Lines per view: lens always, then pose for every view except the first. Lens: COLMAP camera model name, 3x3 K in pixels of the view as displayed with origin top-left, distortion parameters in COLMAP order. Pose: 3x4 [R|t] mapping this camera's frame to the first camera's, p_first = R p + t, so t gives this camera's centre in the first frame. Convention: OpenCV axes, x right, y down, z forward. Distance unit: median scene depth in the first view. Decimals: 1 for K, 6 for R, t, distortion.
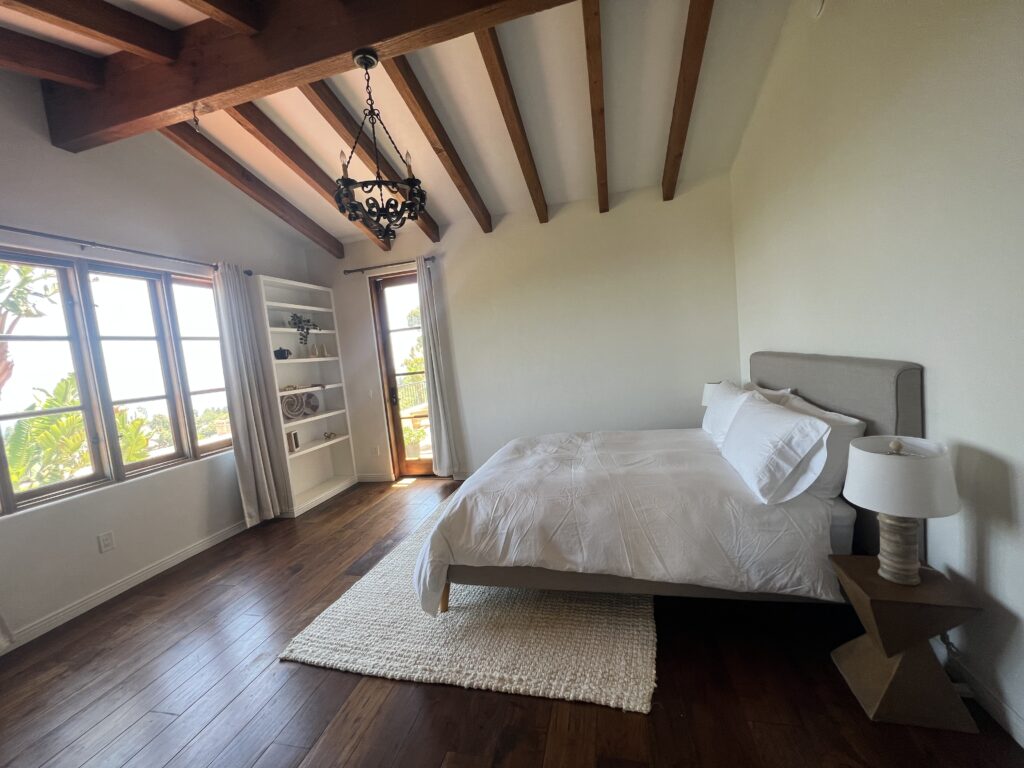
lens RADIAL K [[407.8, 0, 506.9], [0, 407.8, 381.5], [0, 0, 1]] dist [-0.000047, 0.000053]
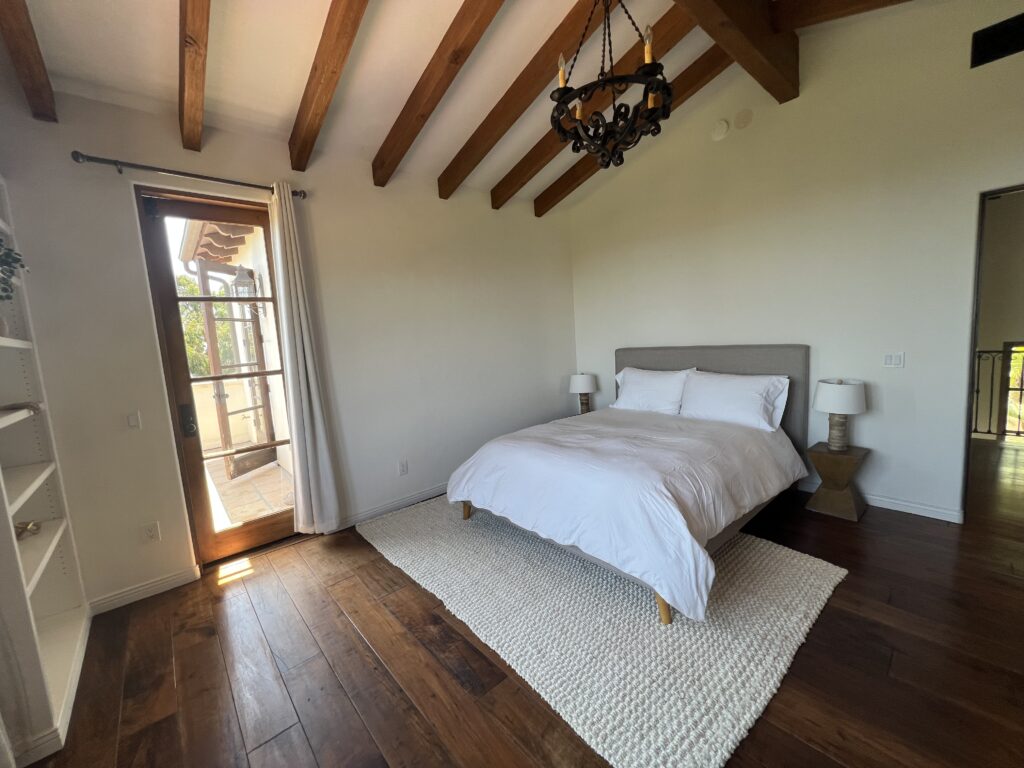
lens RADIAL K [[407.8, 0, 506.9], [0, 407.8, 381.5], [0, 0, 1]] dist [-0.000047, 0.000053]
pose [[0.571182, -0.028545, 0.820327, -0.639201], [0.067993, 0.997606, -0.012629, 0.027327], [-0.818002, 0.062990, 0.571755, 0.463500]]
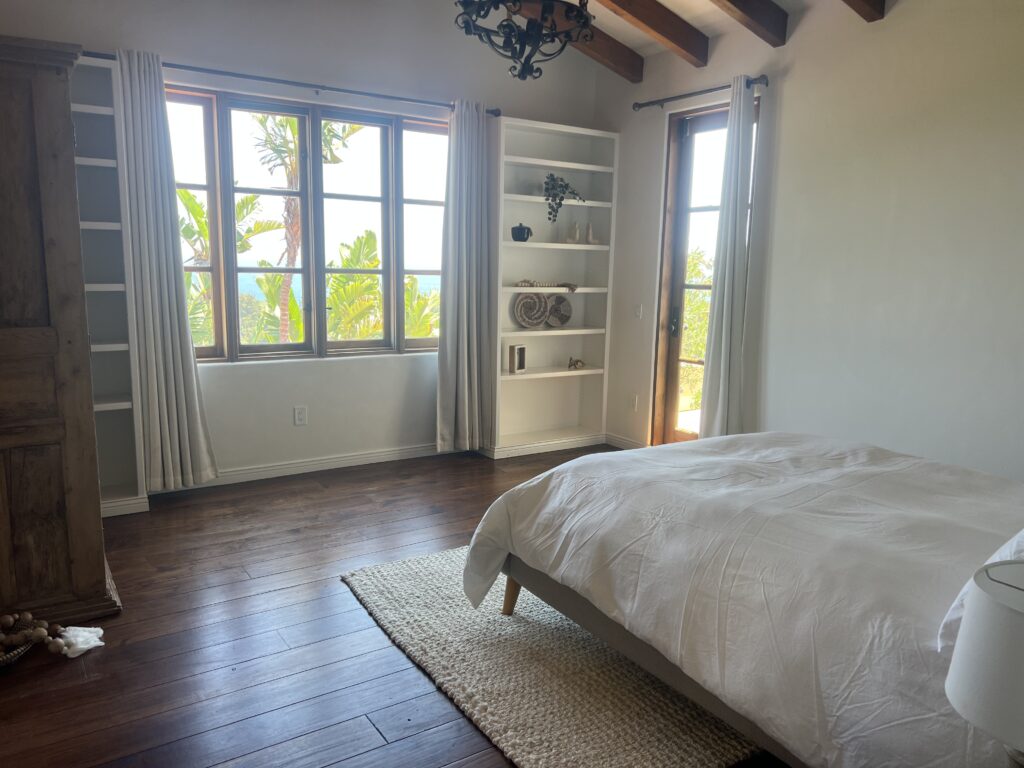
lens RADIAL K [[764.2, 0, 512.0], [0, 764.2, 384.0], [0, 0, 1]] dist [0.080354, -0.082971]
pose [[0.729355, 0.223155, -0.646717, 0.395176], [-0.146196, 0.974309, 0.171317, -0.043040], [0.668333, -0.030403, 0.743241, 0.002726]]
